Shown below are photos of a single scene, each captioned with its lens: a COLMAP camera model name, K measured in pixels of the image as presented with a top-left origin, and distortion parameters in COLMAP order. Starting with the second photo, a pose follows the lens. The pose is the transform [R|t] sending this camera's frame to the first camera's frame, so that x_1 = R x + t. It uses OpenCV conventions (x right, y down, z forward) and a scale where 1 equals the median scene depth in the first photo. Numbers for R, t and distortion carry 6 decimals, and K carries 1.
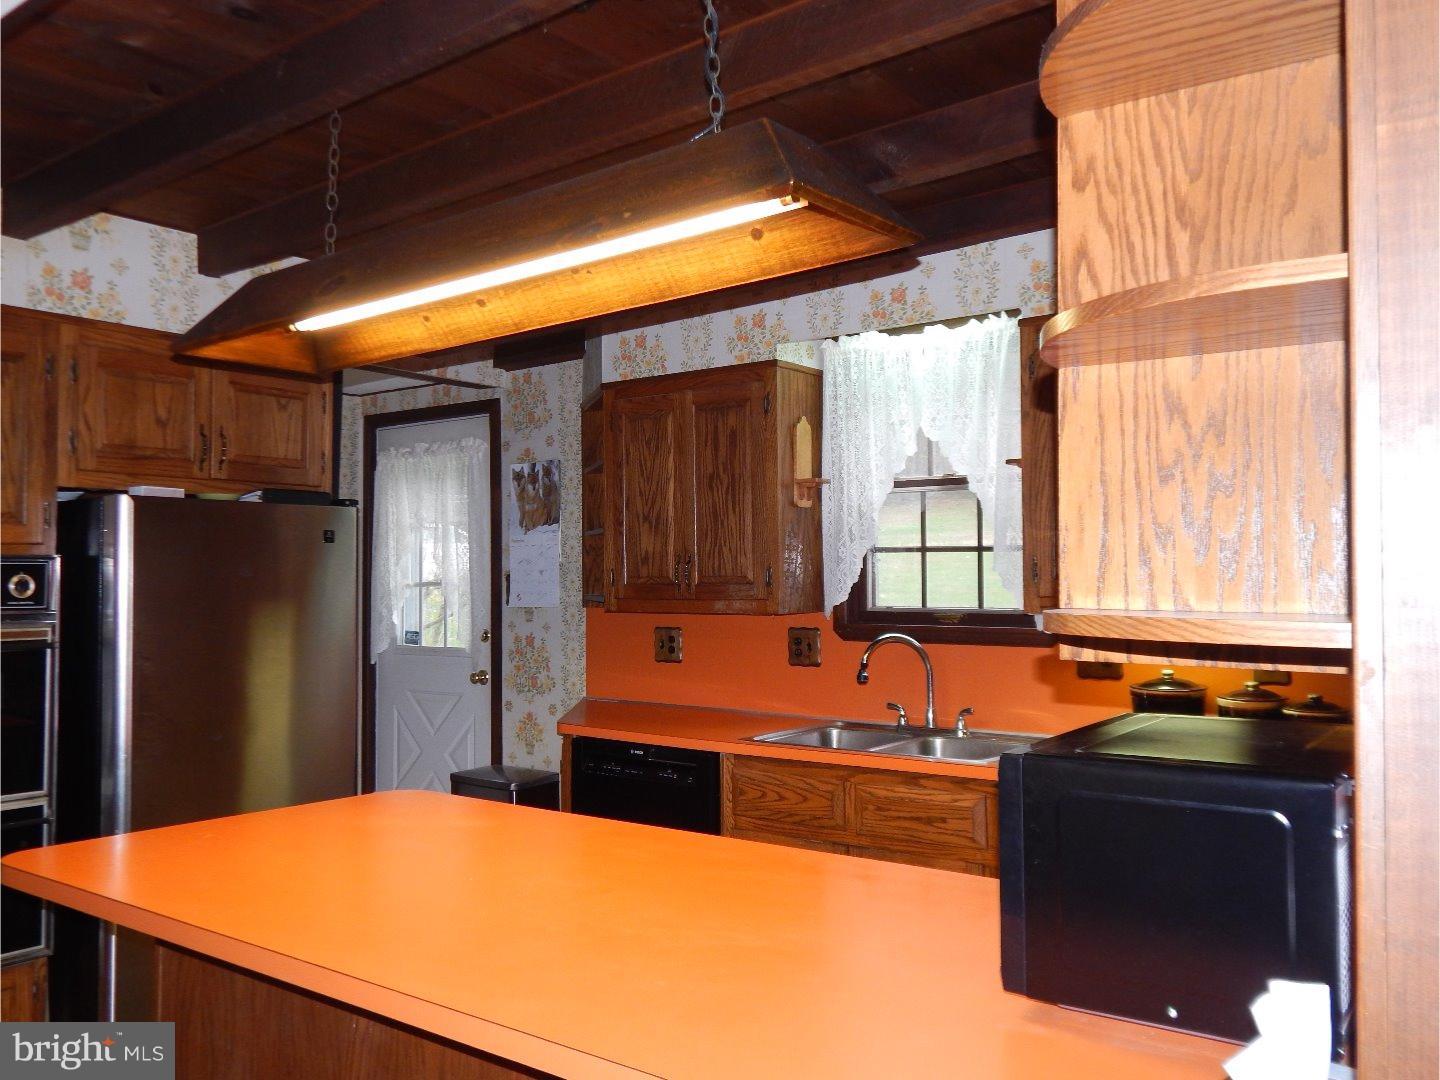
lens RADIAL K [[1209.4, 0, 719.1], [0, 1209.4, 539.7], [0, 0, 1]] dist [0.016742, 0.001095]
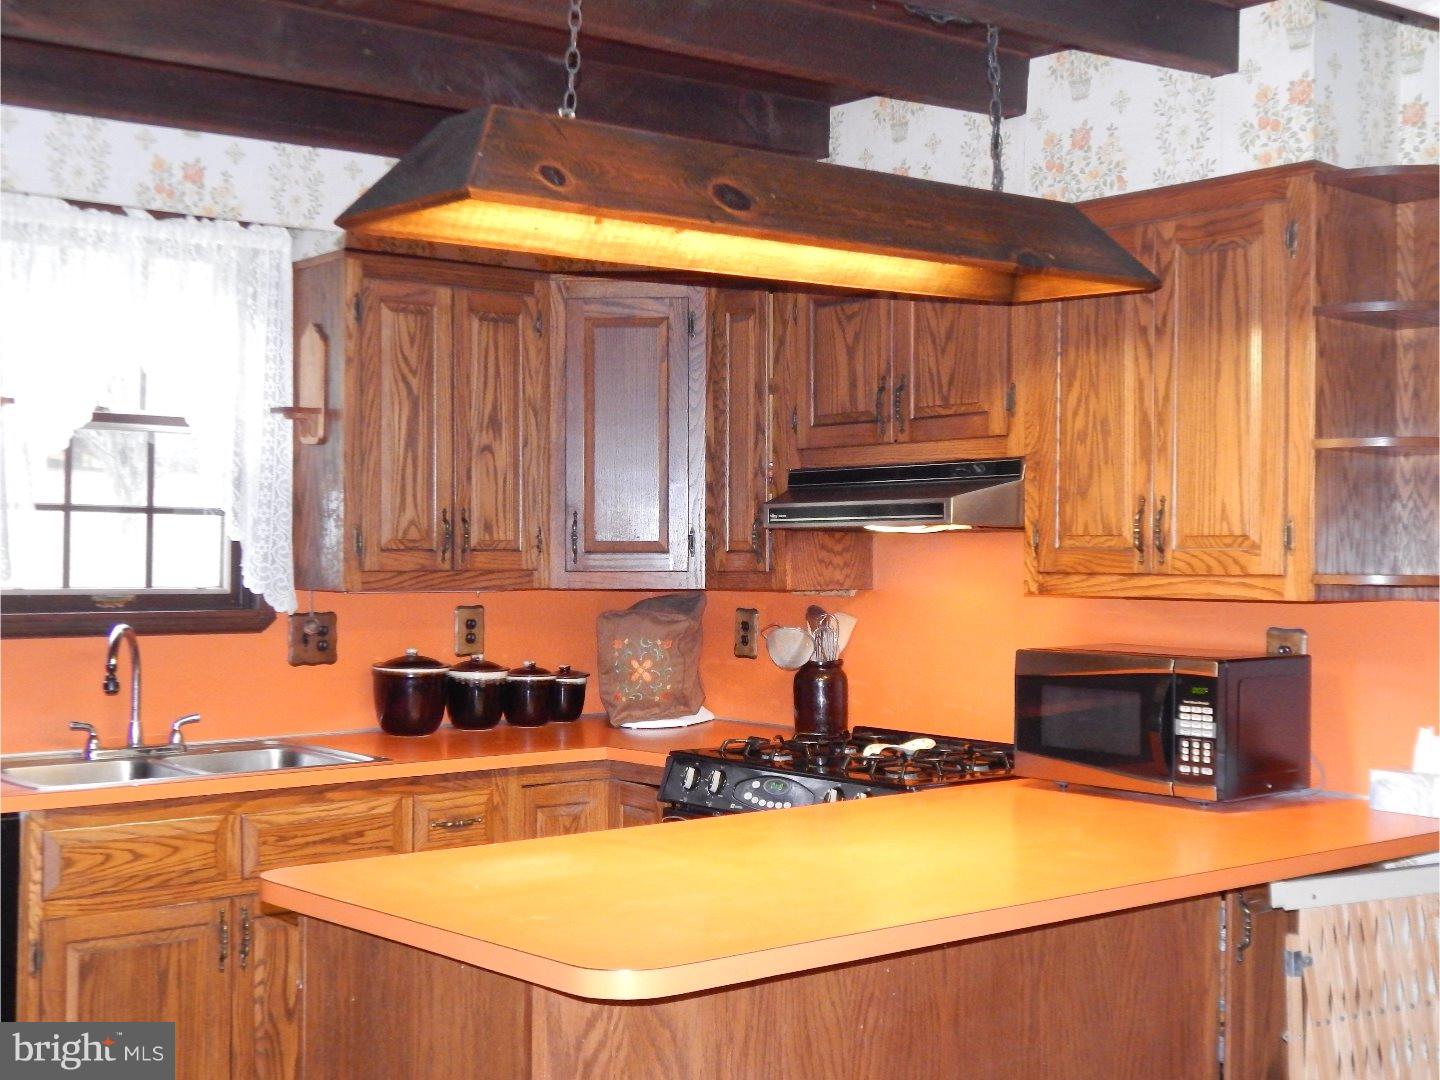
lens RADIAL K [[1921.2, 0, 719.3], [0, 1921.2, 540.2], [0, 0, 1]] dist [0.022572, 0.000000]
pose [[0.209557, 0.006123, 0.977777, -0.989223], [-0.041220, 0.999147, 0.002577, 0.009753], [-0.976927, -0.040844, 0.209630, 0.433743]]
